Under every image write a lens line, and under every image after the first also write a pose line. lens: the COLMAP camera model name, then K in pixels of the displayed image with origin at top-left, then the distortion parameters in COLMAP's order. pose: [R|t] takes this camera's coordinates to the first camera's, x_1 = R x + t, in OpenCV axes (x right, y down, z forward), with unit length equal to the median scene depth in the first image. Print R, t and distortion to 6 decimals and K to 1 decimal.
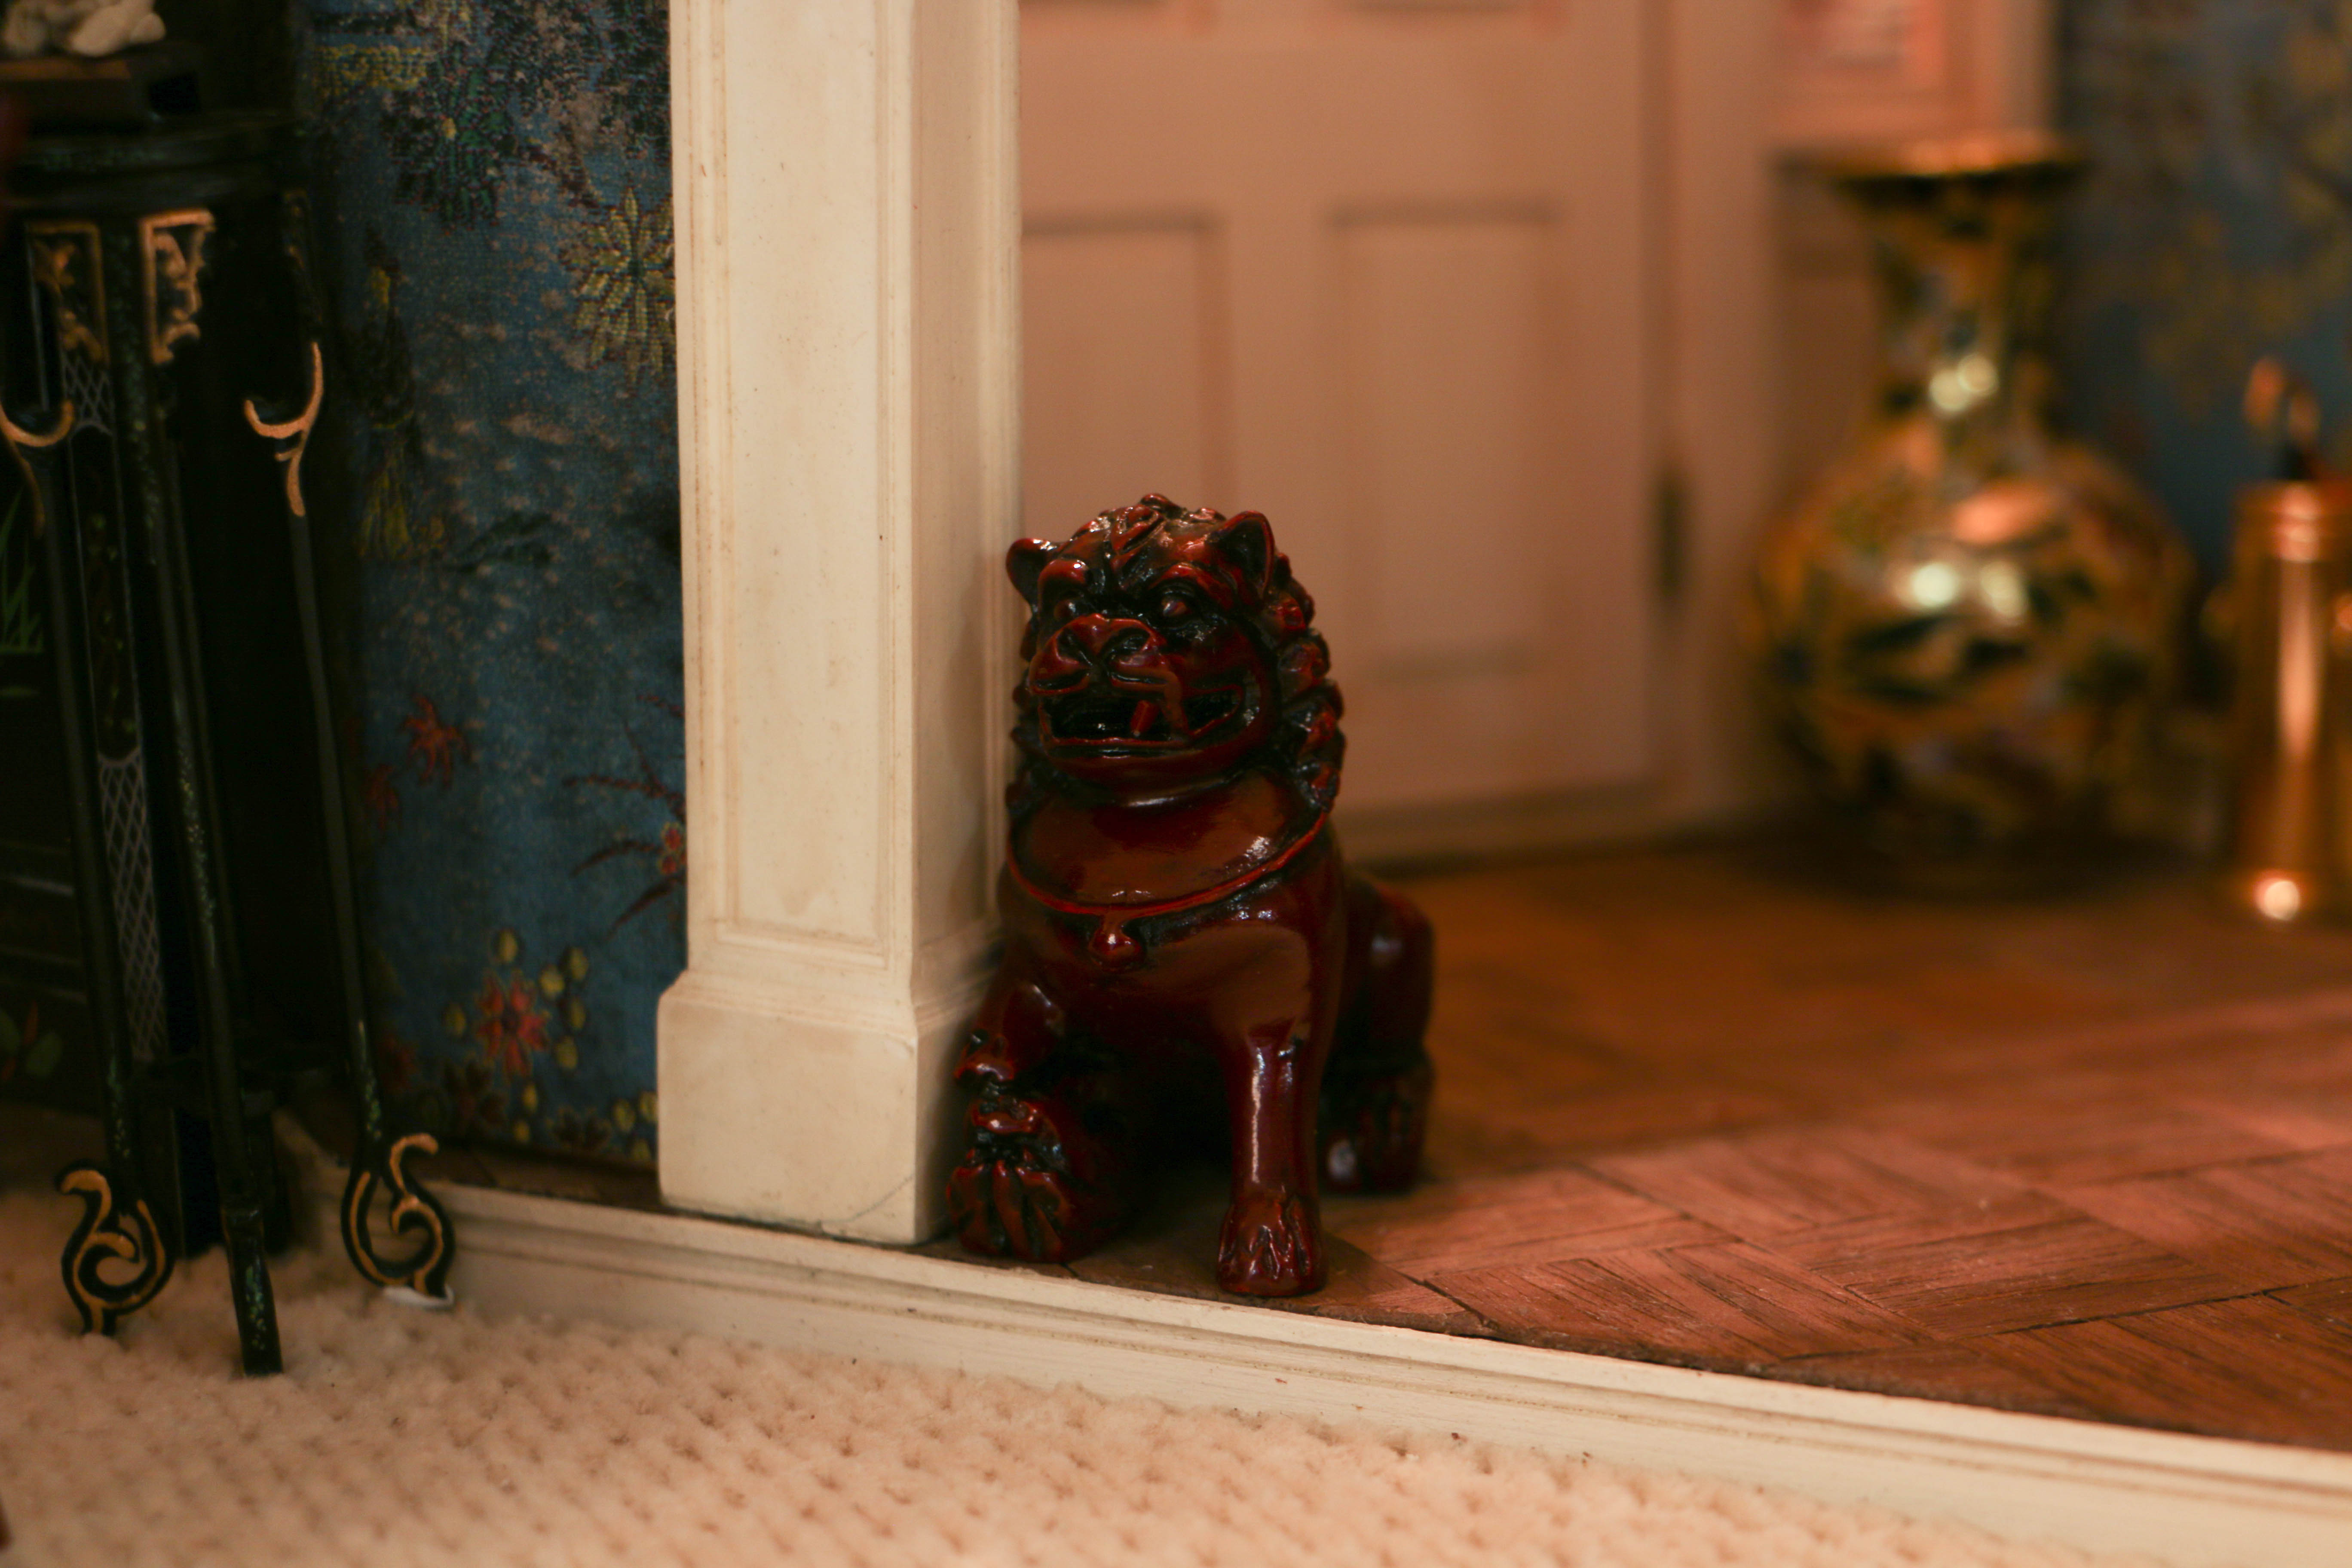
lens RADIAL K [[4088.1, 0, 1167.0], [0, 4088.1, 812.9], [0, 0, 1]] dist [-0.003977, -0.248178]
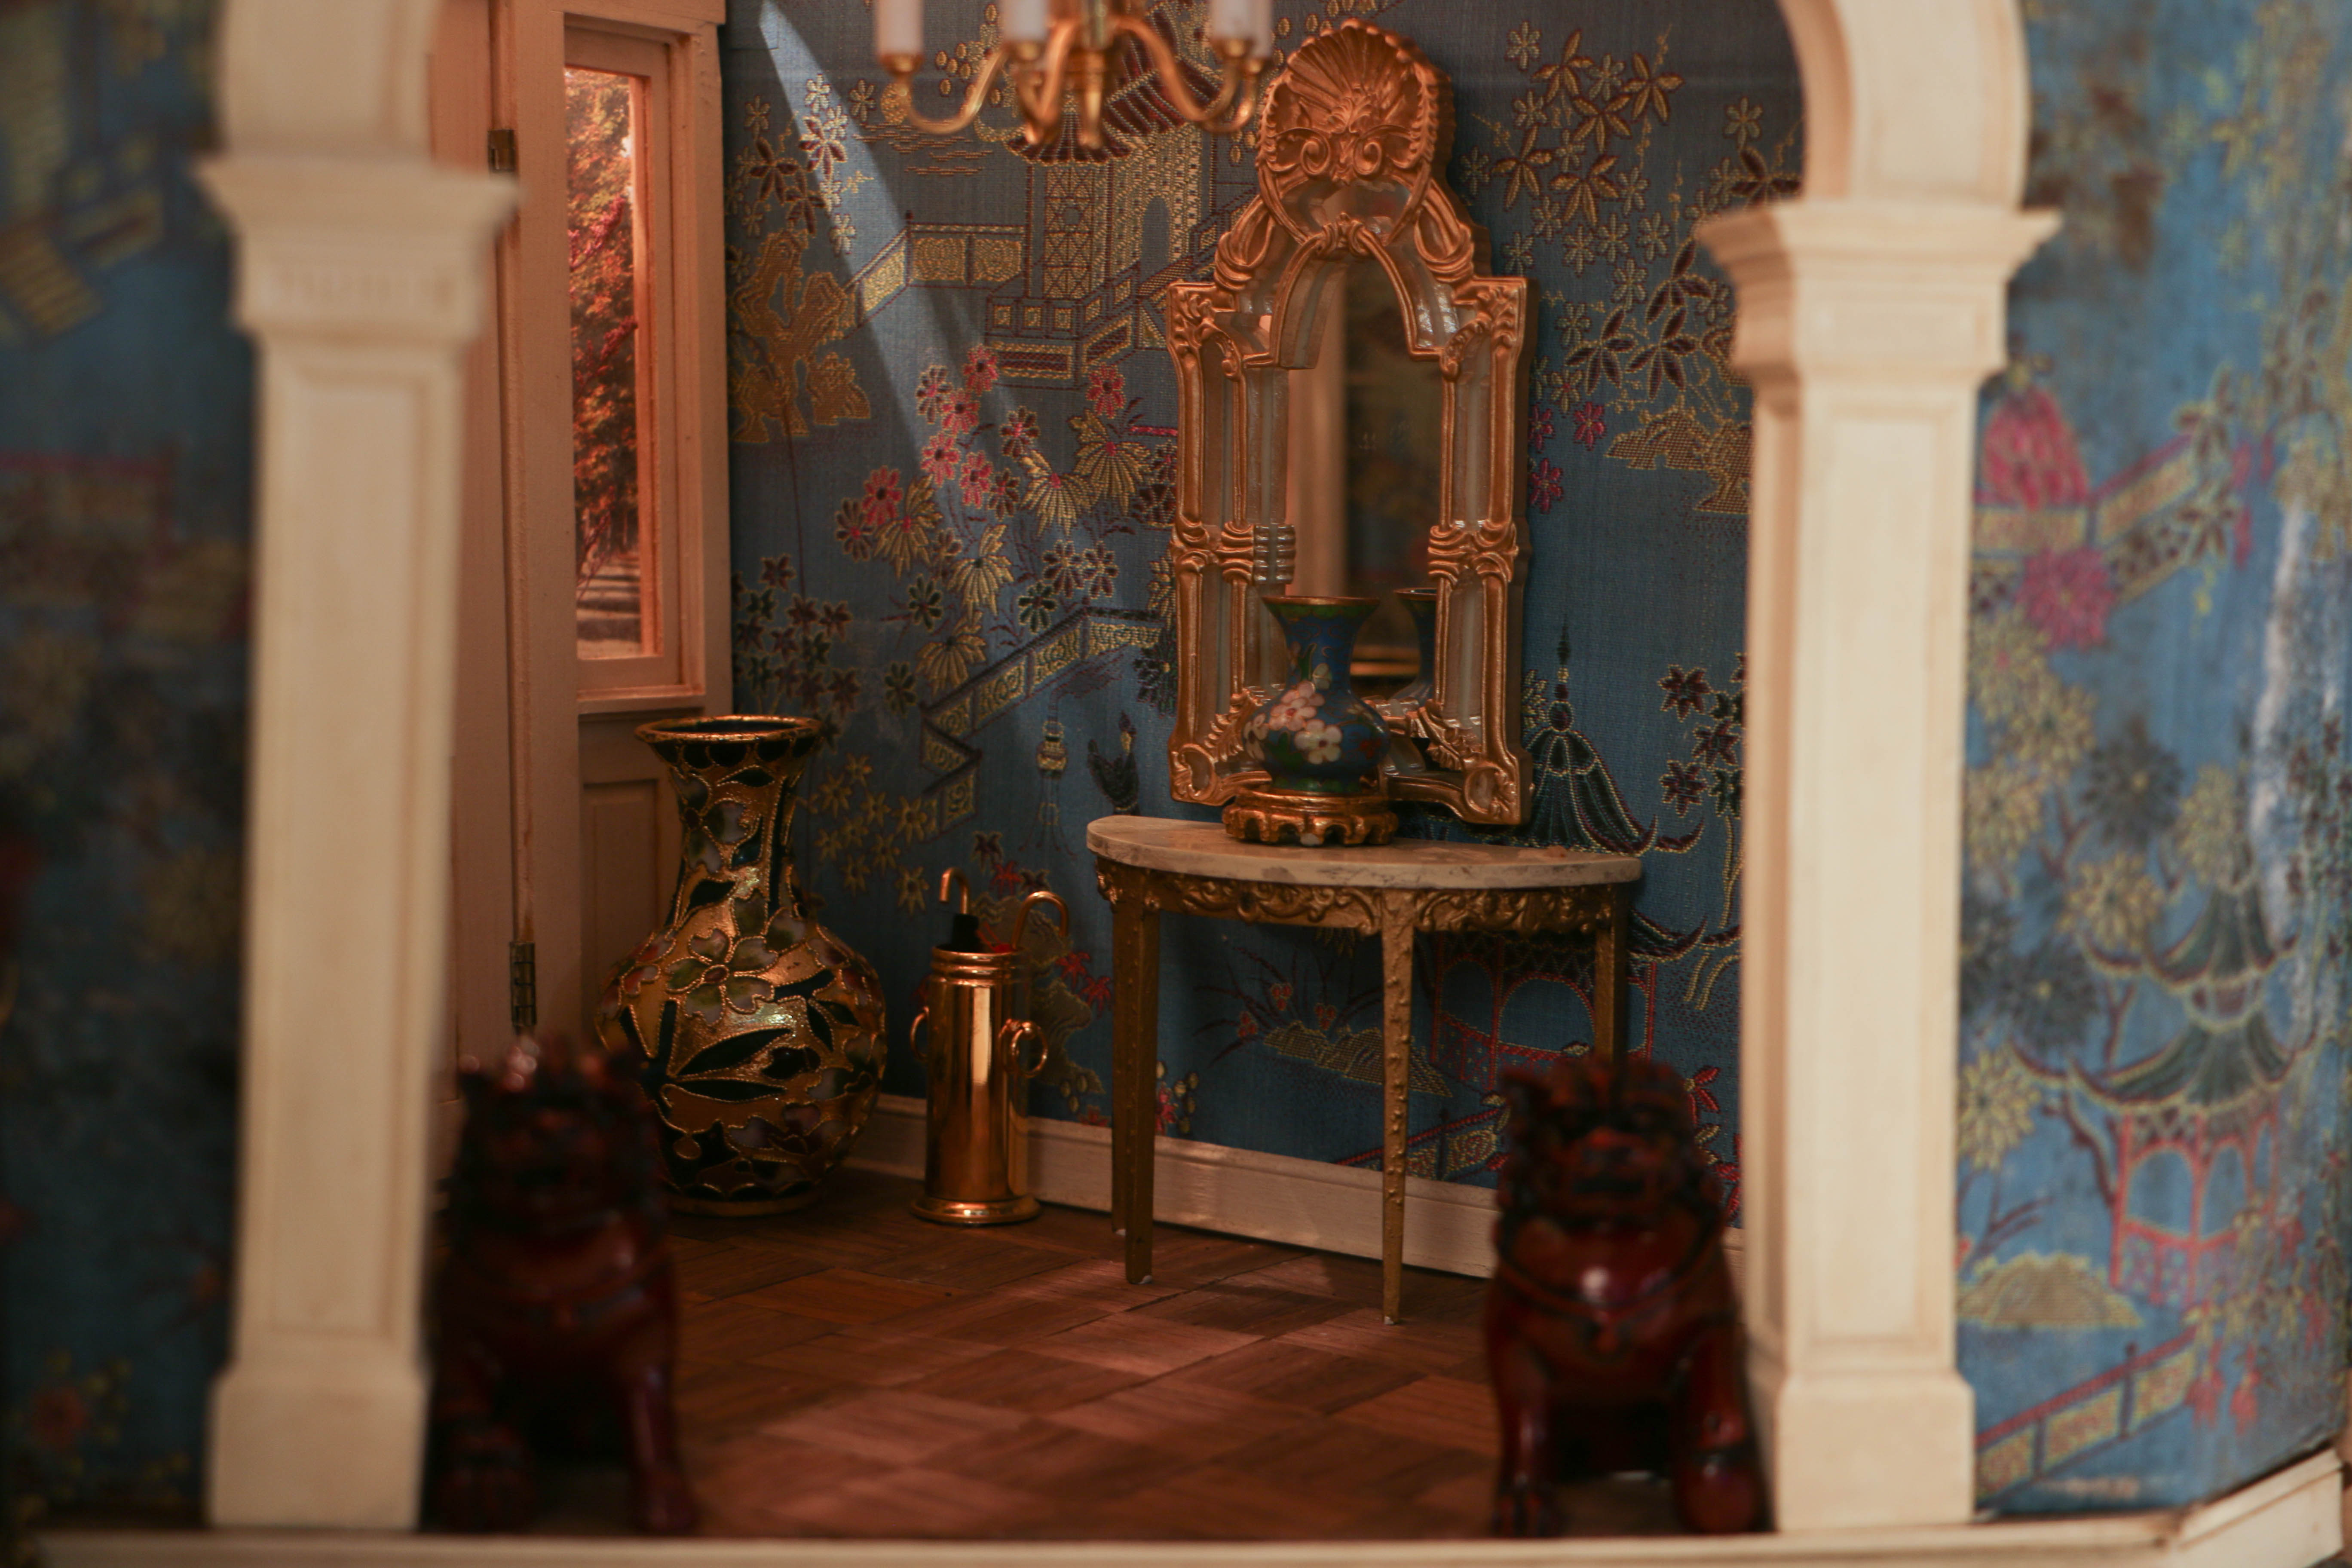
lens RADIAL K [[3621.6, 0, 1239.7], [0, 3621.6, 780.8], [0, 0, 1]] dist [-0.007593, 0.214425]
pose [[0.856092, -0.016602, 0.516557, -0.478286], [0.057461, 0.996345, -0.063207, -0.067859], [-0.513620, 0.083792, 0.853917, -0.321856]]
